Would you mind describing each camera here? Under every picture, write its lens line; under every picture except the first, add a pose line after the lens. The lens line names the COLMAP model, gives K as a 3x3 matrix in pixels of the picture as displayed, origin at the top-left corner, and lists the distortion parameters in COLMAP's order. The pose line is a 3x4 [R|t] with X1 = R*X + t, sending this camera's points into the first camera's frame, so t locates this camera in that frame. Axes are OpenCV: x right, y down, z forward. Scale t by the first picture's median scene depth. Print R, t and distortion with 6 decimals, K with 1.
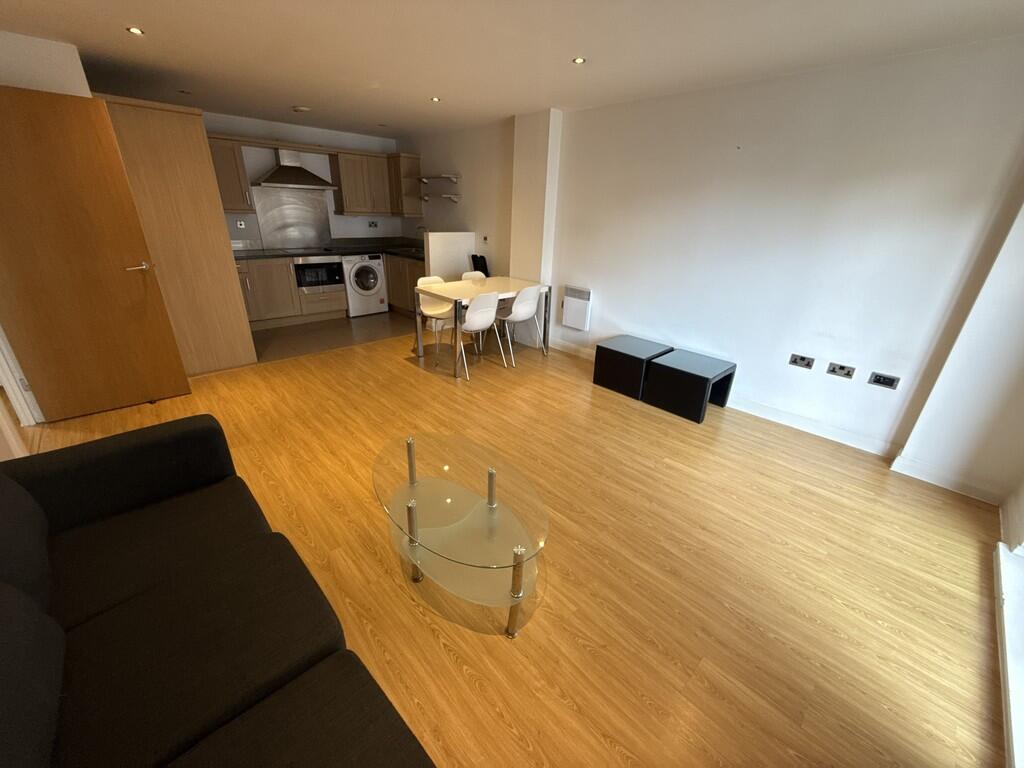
lens RADIAL K [[409.8, 0, 512.0], [0, 409.8, 384.0], [0, 0, 1]] dist [-0.000039, 0.000304]
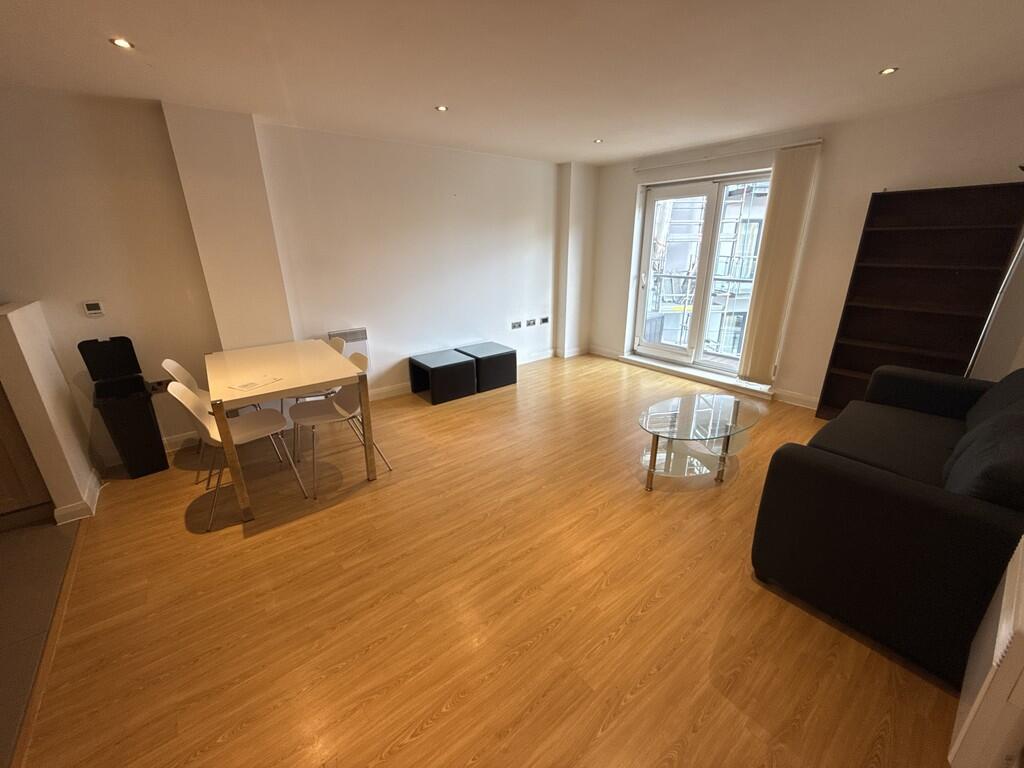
lens RADIAL K [[409.8, 0, 512.0], [0, 409.8, 384.0], [0, 0, 1]] dist [-0.000039, 0.000304]
pose [[0.077033, -0.360644, 0.929517, -0.745997], [0.405286, 0.863114, 0.301292, -0.286317], [-0.910938, 0.353511, 0.212652, 0.592110]]
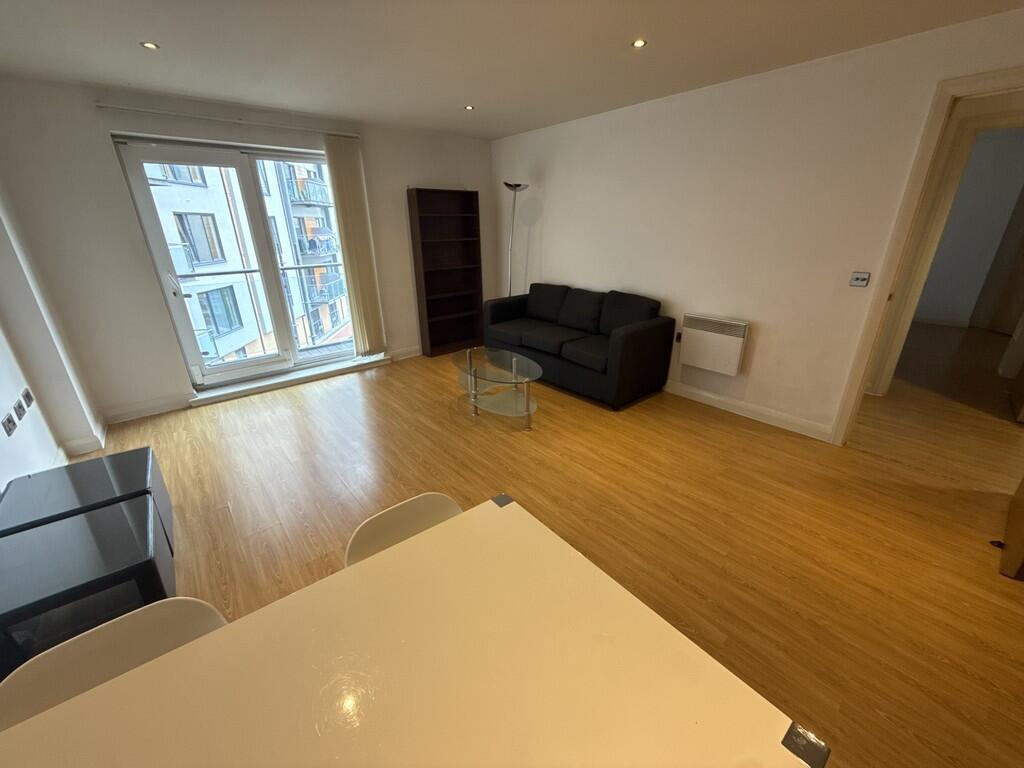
lens RADIAL K [[409.1, 0, 517.3], [0, 409.1, 381.6], [0, 0, 1]] dist [0.002413, 0.000124]
pose [[-0.998765, -0.036353, 0.033862, -0.144881], [-0.002251, 0.714001, 0.700141, -0.478674], [-0.049630, 0.699200, -0.713201, 1.117386]]
